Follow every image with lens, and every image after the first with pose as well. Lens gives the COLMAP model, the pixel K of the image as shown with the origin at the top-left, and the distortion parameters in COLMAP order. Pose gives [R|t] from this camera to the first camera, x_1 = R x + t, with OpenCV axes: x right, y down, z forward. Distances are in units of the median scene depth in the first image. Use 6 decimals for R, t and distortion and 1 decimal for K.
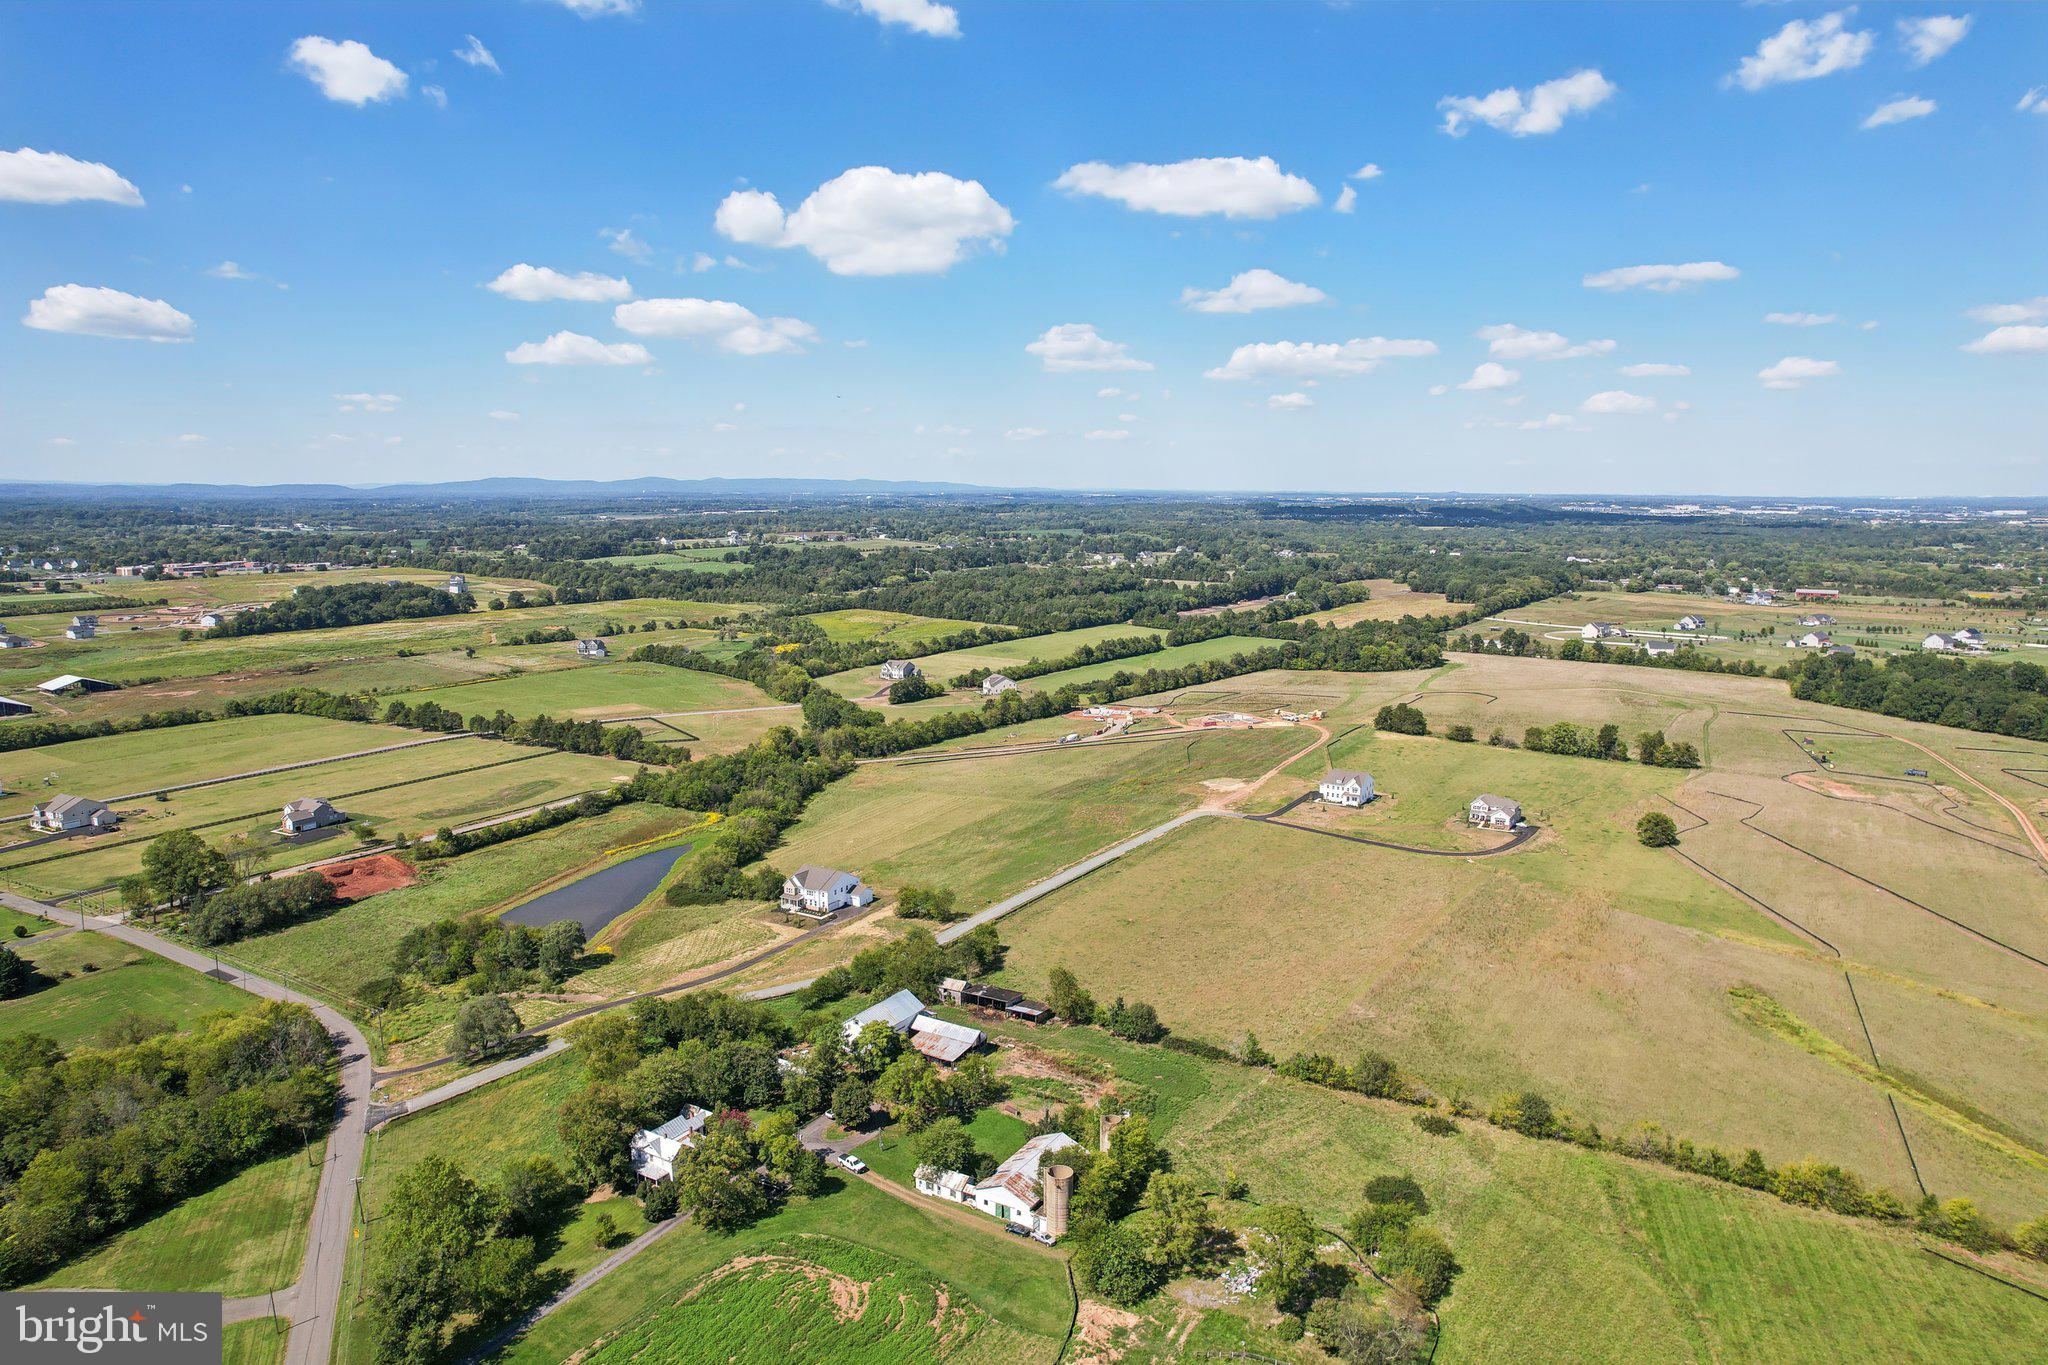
lens RADIAL K [[1311.0, 0, 1028.5], [0, 1311.0, 683.5], [0, 0, 1]] dist [-0.078033, 0.069486]
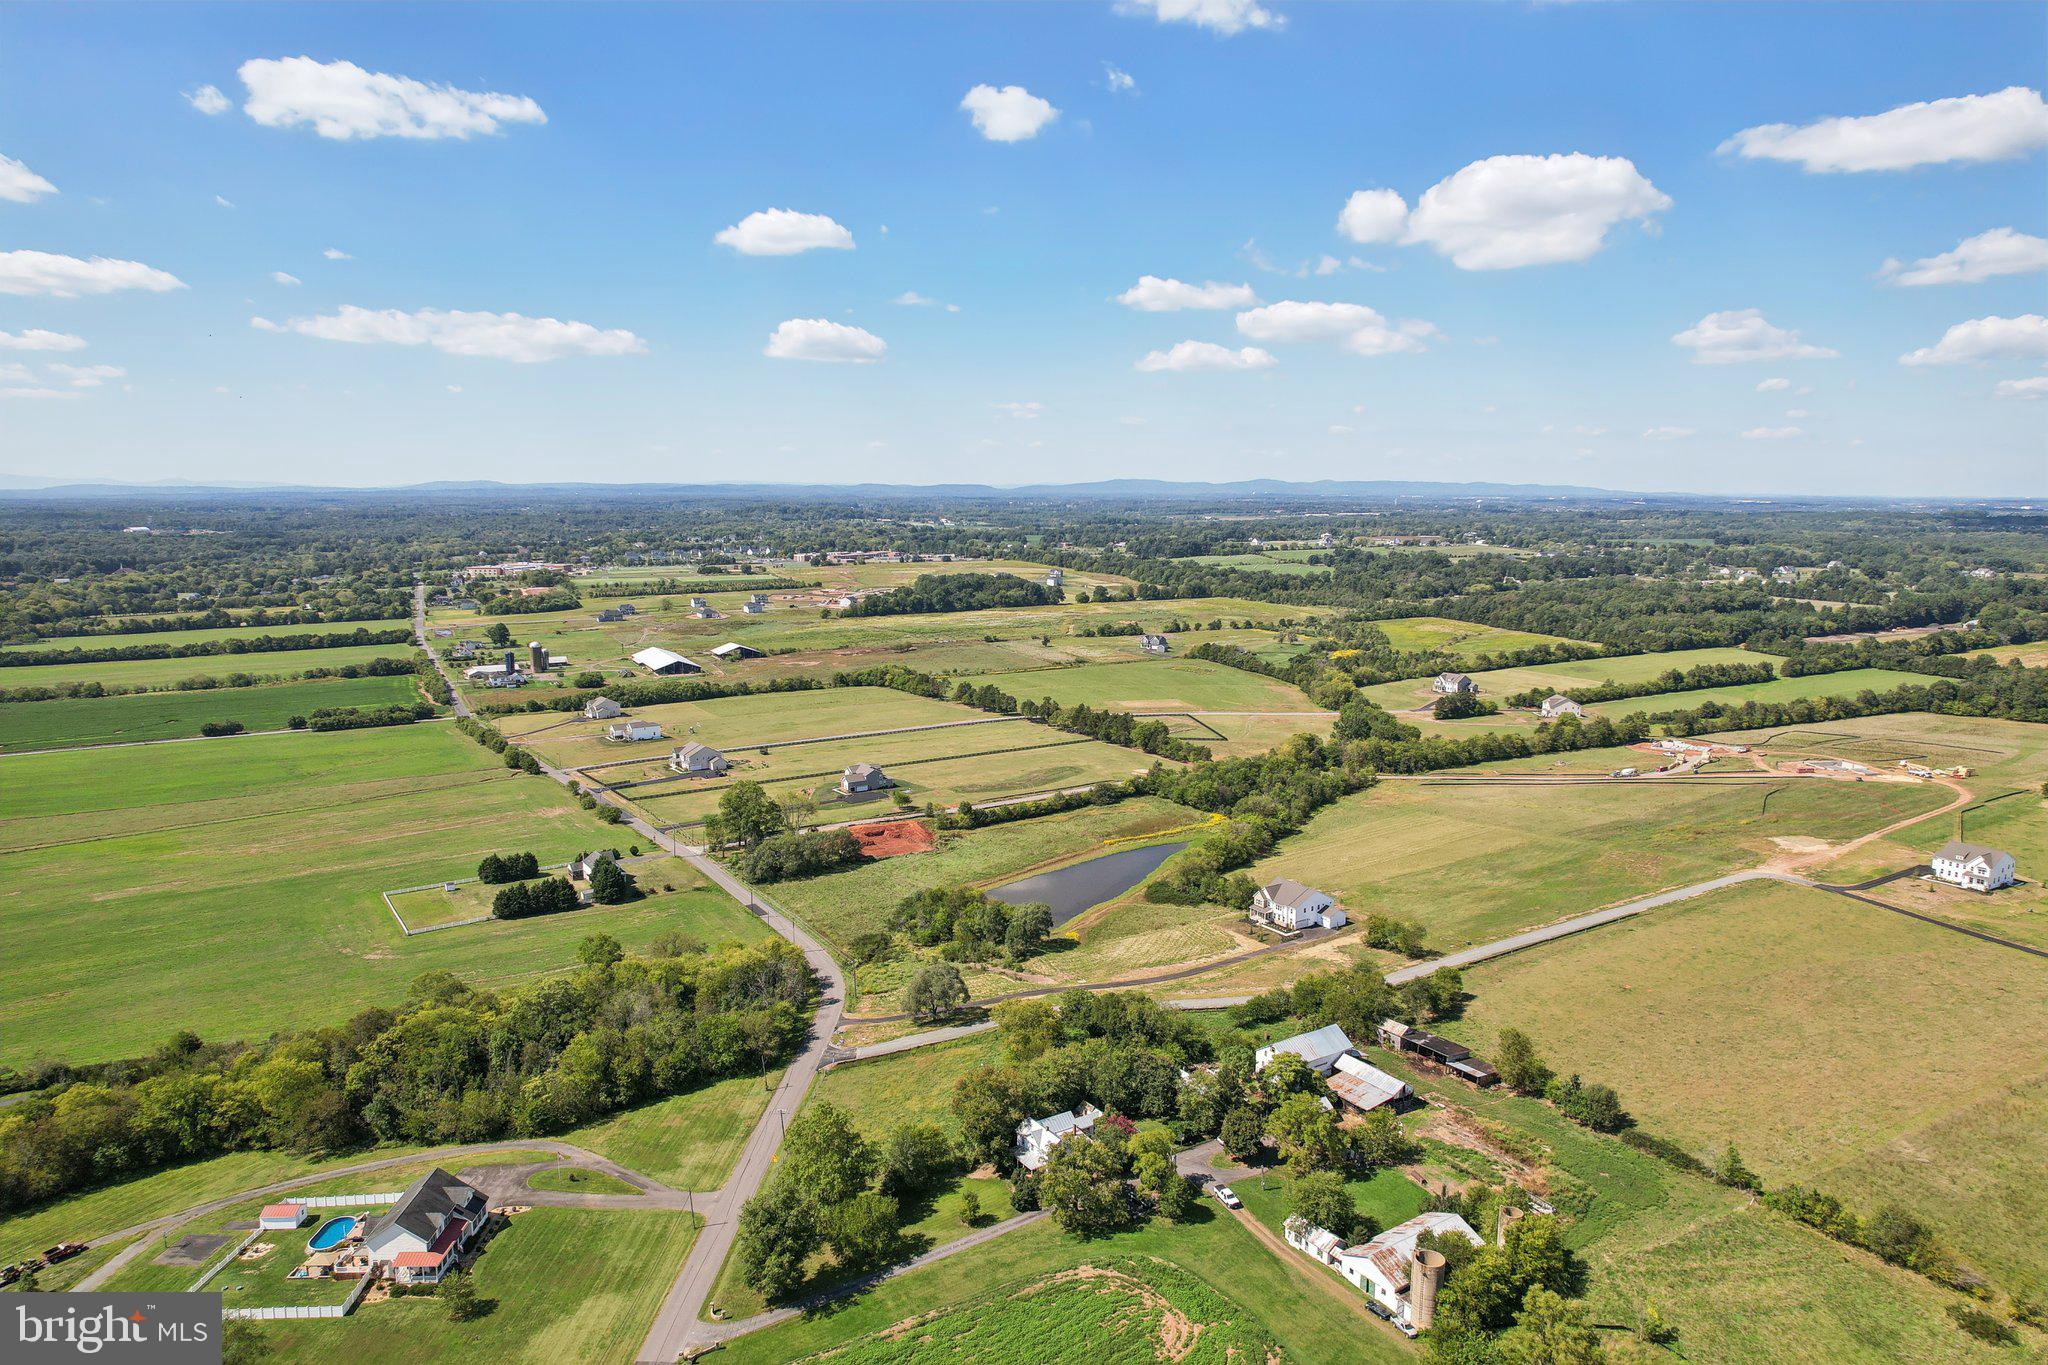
lens RADIAL K [[1311.0, 0, 1028.5], [0, 1311.0, 683.5], [0, 0, 1]] dist [-0.078033, 0.069486]
pose [[0.897488, 0.064725, -0.436263, 0.061787], [-0.065527, 0.997763, 0.013228, -0.004811], [0.436143, 0.016715, 0.899722, 0.035802]]
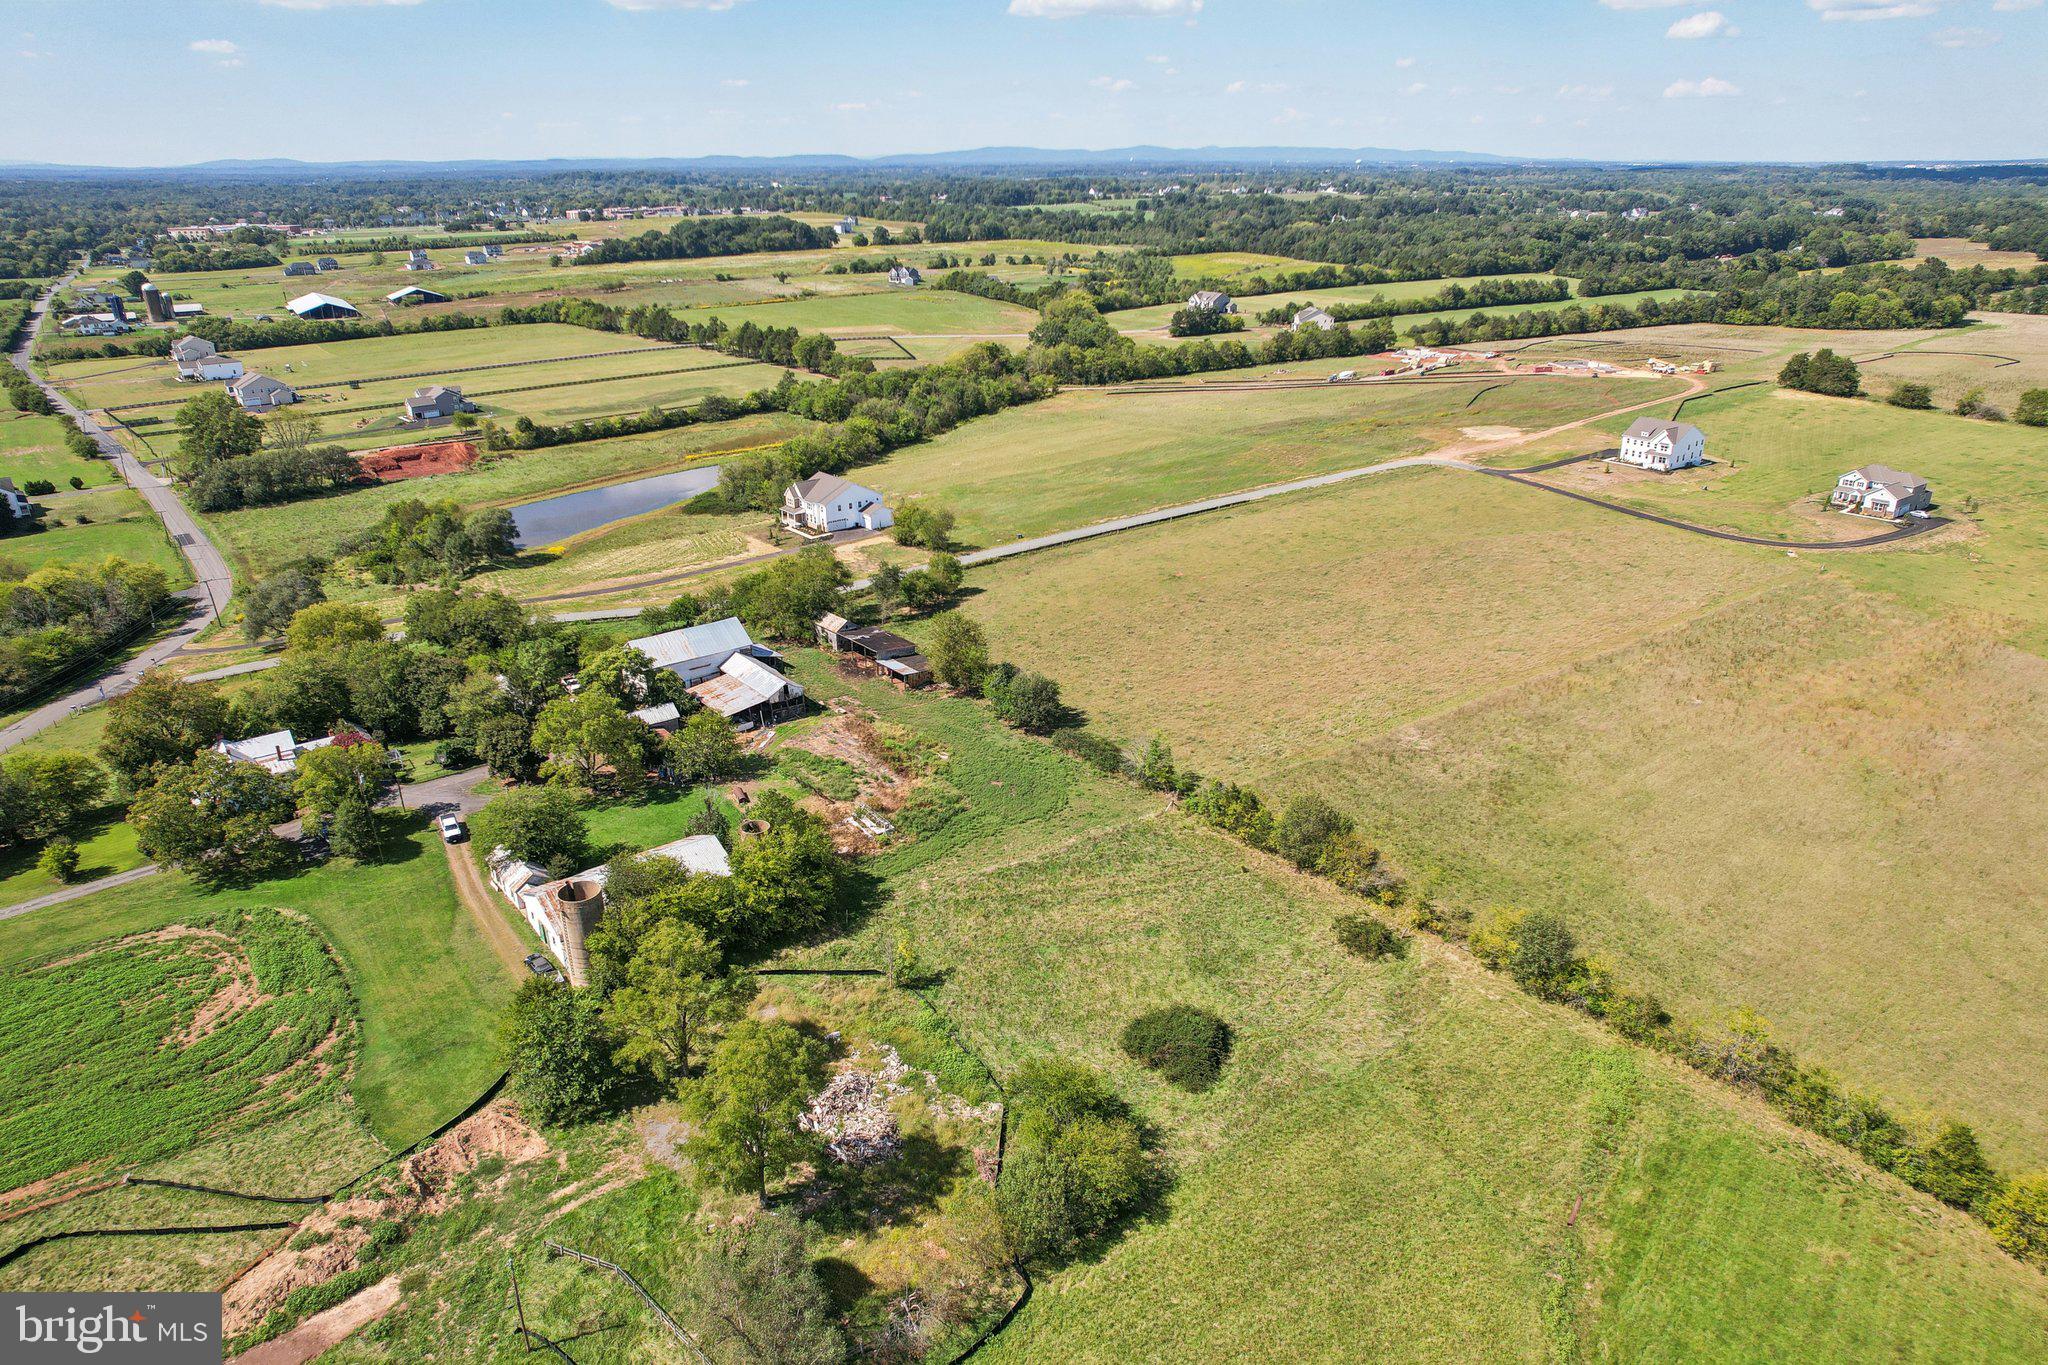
lens RADIAL K [[1352.0, 0, 1038.4], [0, 1352.0, 652.0], [0, 0, 1]] dist [-0.083772, 0.080050]
pose [[0.935878, 0.115703, -0.332785, 0.189939], [-0.046280, 0.976726, 0.209437, 0.056484], [0.349272, -0.180606, 0.919451, 0.233191]]
